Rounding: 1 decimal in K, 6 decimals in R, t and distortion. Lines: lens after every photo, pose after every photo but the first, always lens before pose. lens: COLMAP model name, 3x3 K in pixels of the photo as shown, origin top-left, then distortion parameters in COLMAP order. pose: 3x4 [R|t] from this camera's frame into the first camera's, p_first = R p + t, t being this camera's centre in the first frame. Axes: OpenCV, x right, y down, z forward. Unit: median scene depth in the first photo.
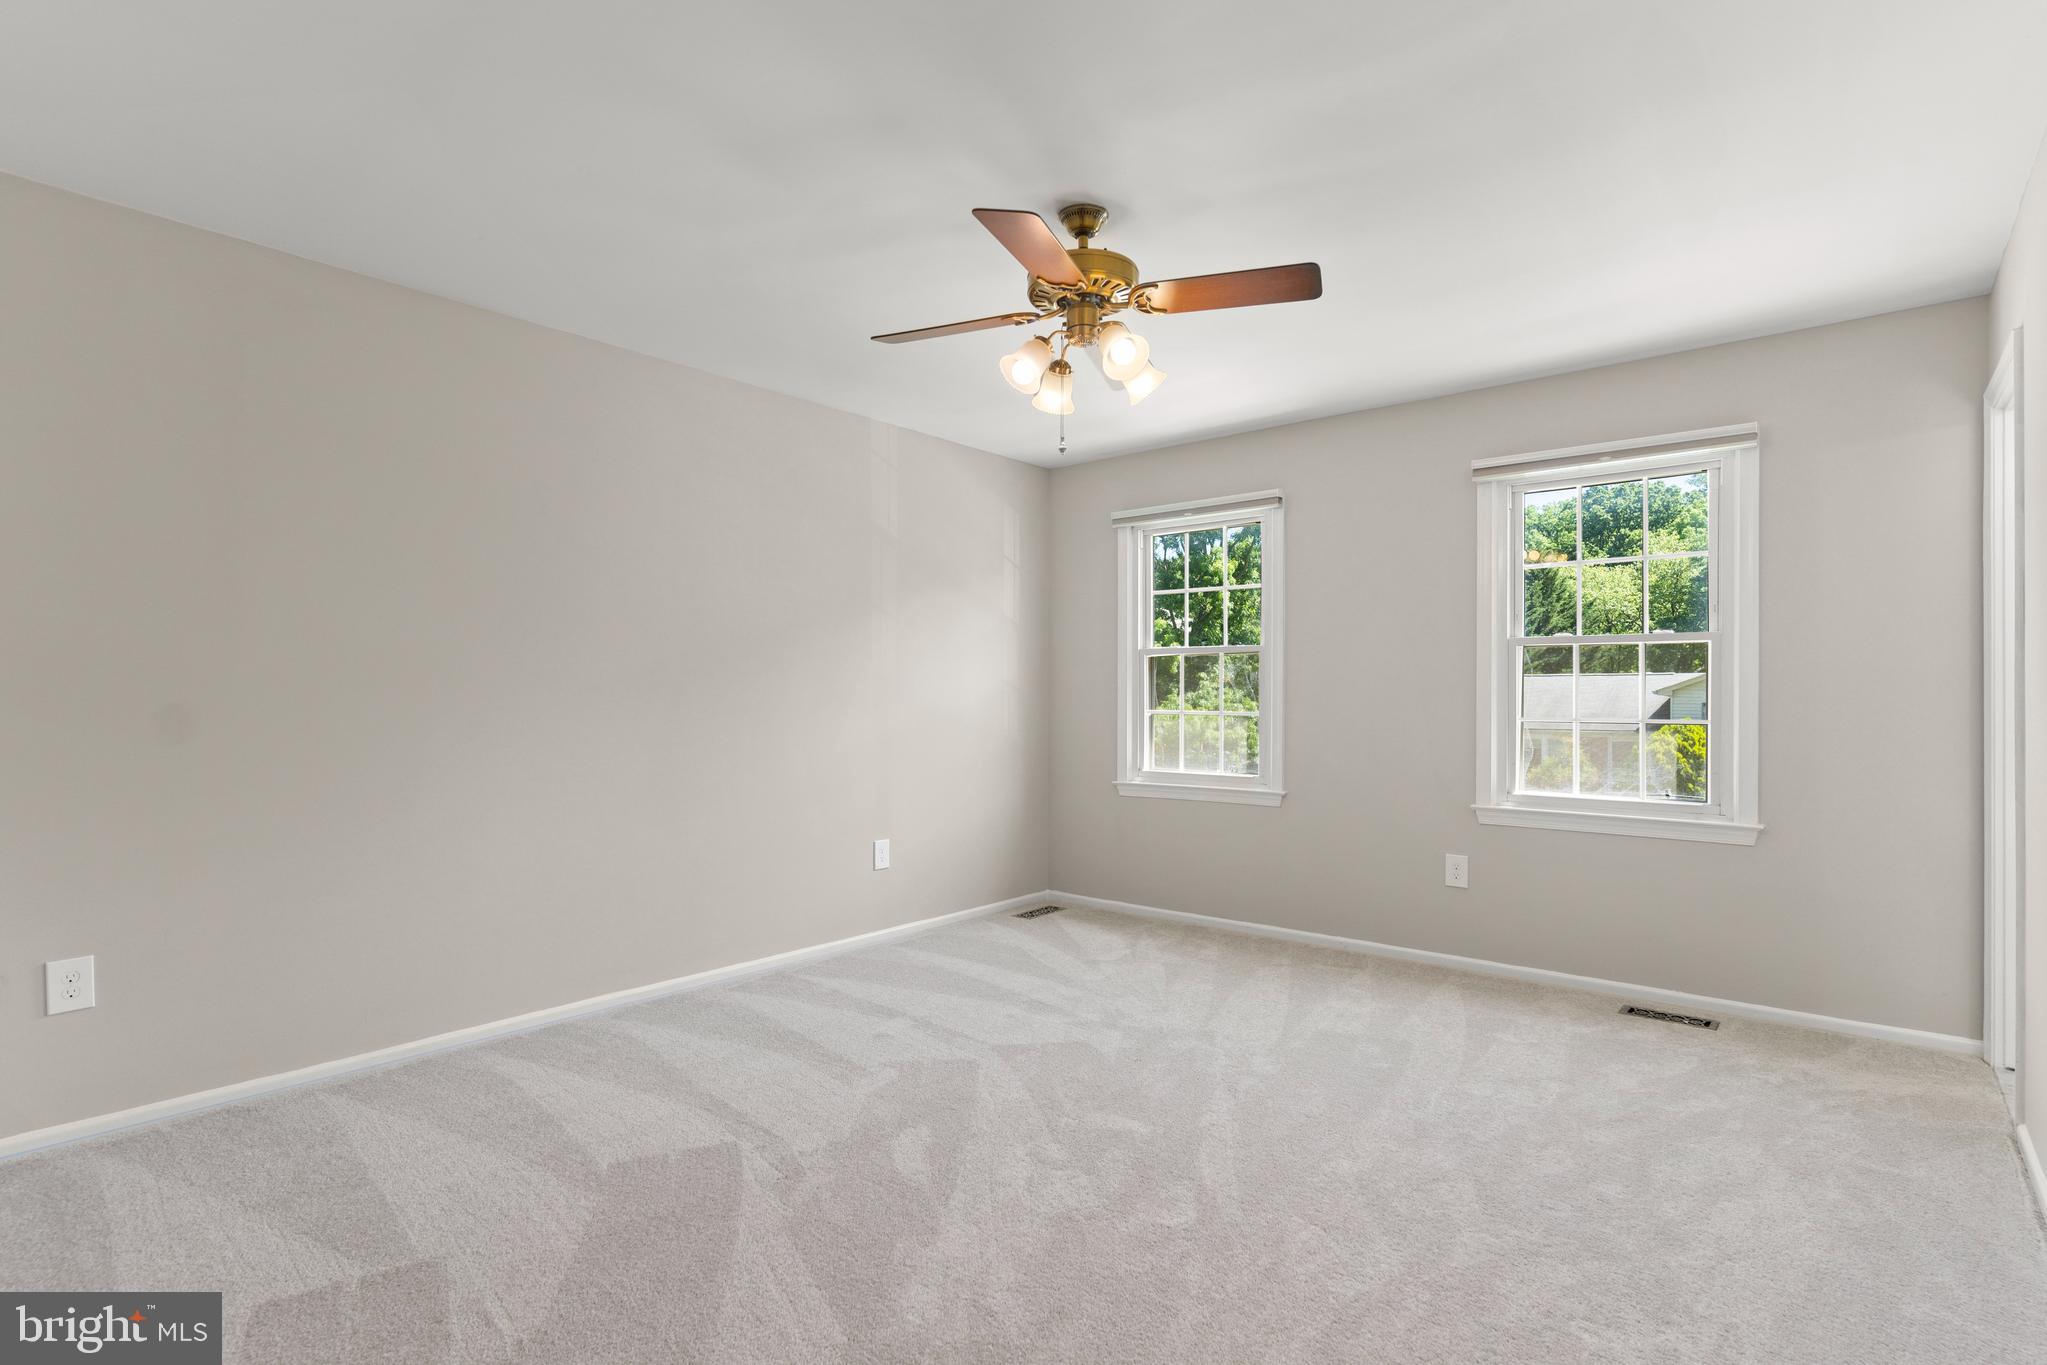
lens RADIAL K [[992.0, 0, 1025.9], [0, 992.0, 694.1], [0, 0, 1]] dist [0.004965, 0.000836]
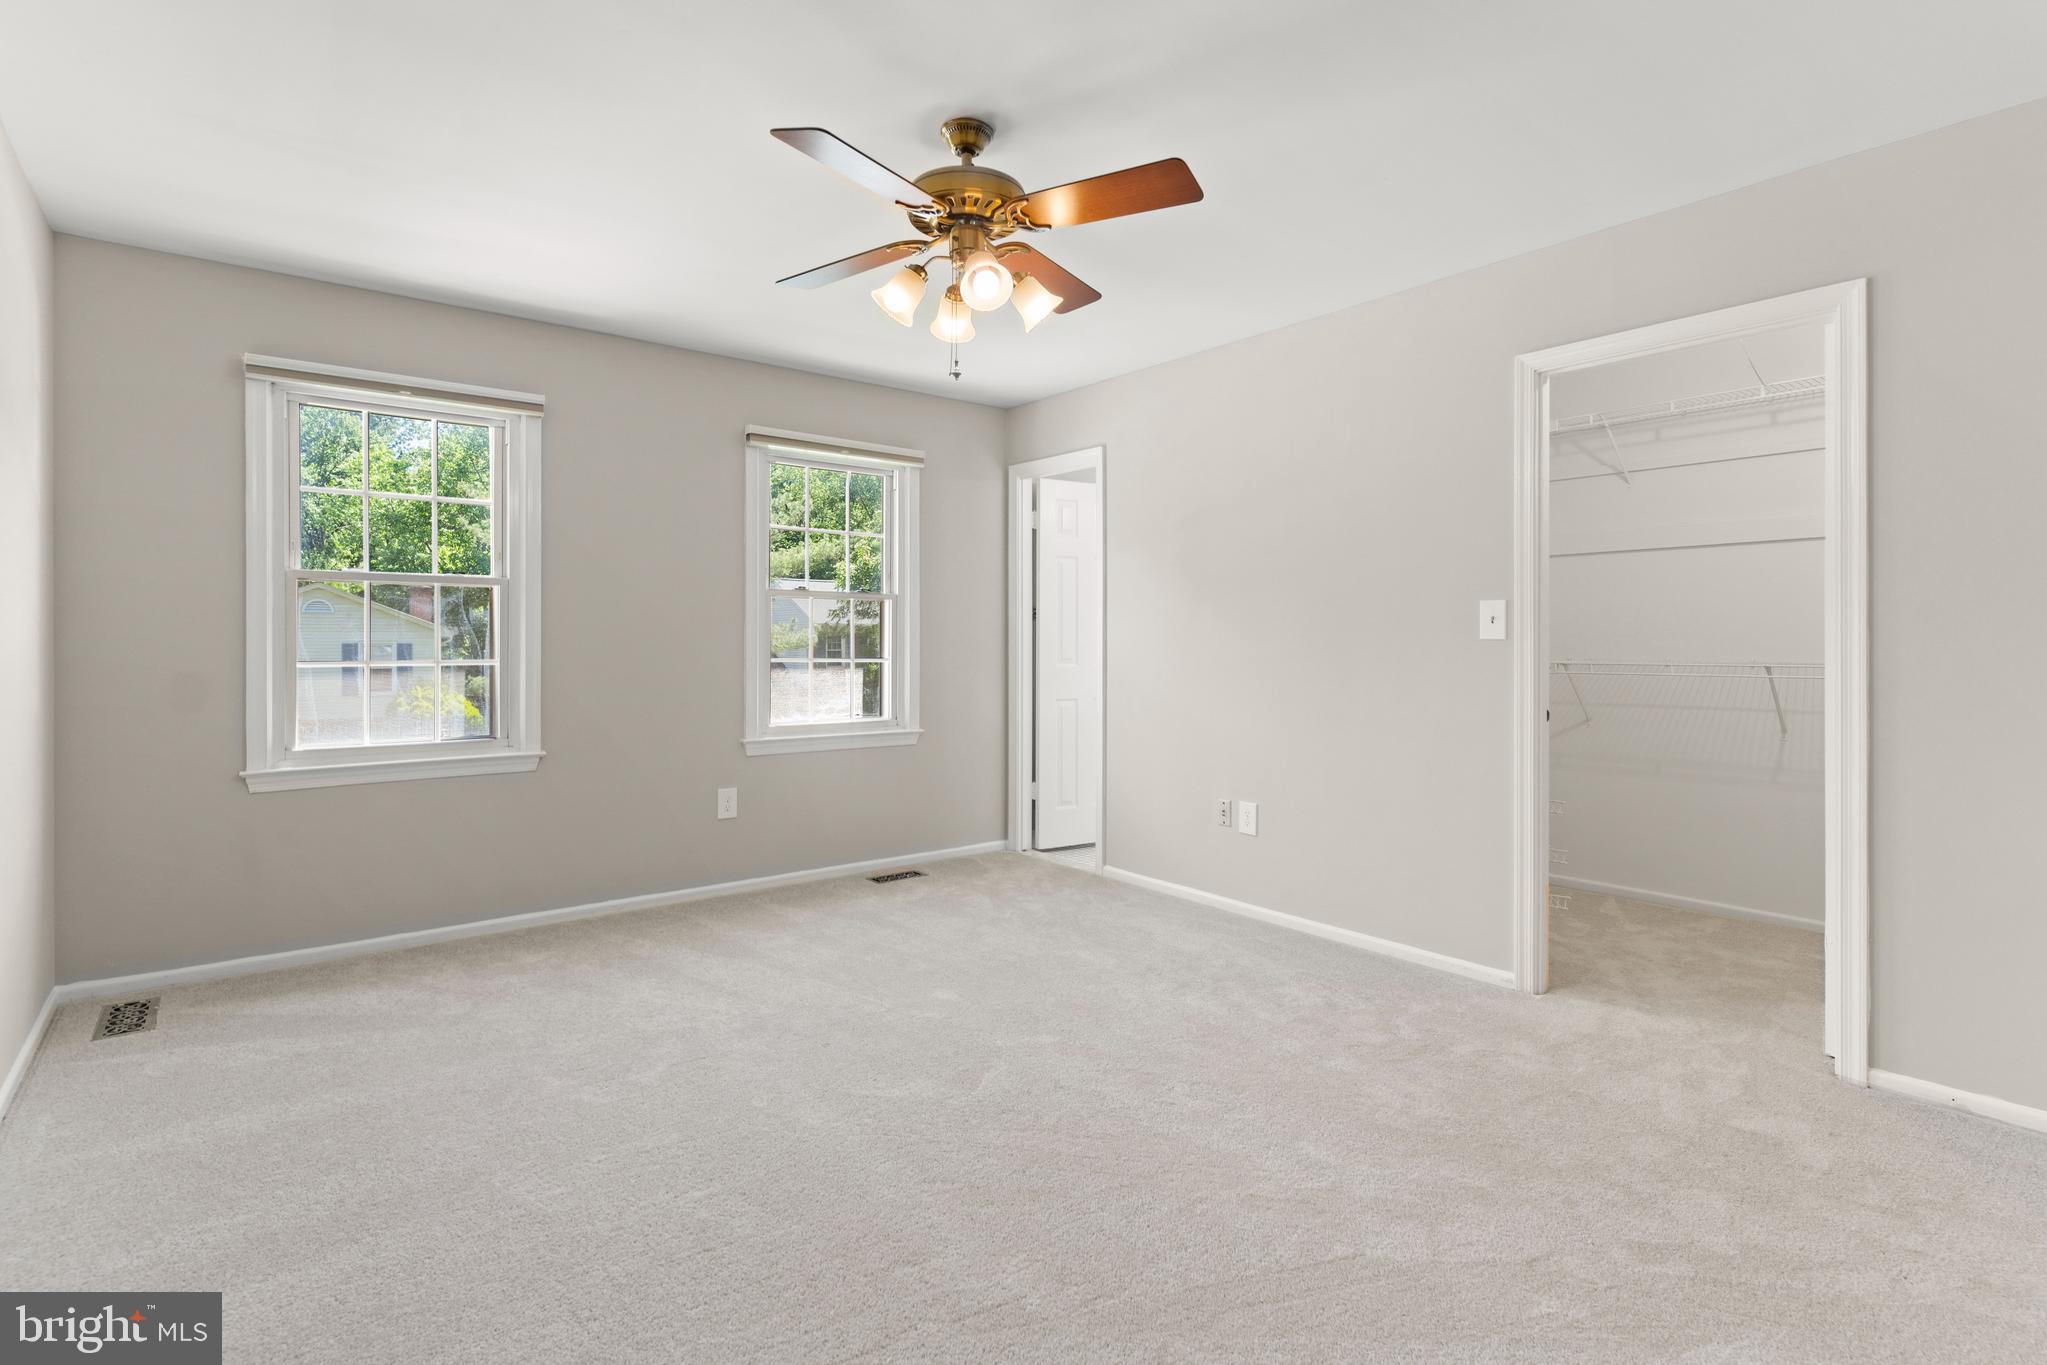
lens RADIAL K [[992.0, 0, 1030.7], [0, 992.0, 633.3], [0, 0, 1]] dist [0.004965, 0.000836]
pose [[0.205080, 0.006751, 0.978722, -0.544501], [-0.002156, 0.999977, -0.006446, 0.001806], [-0.978743, -0.000788, 0.205090, 0.468480]]
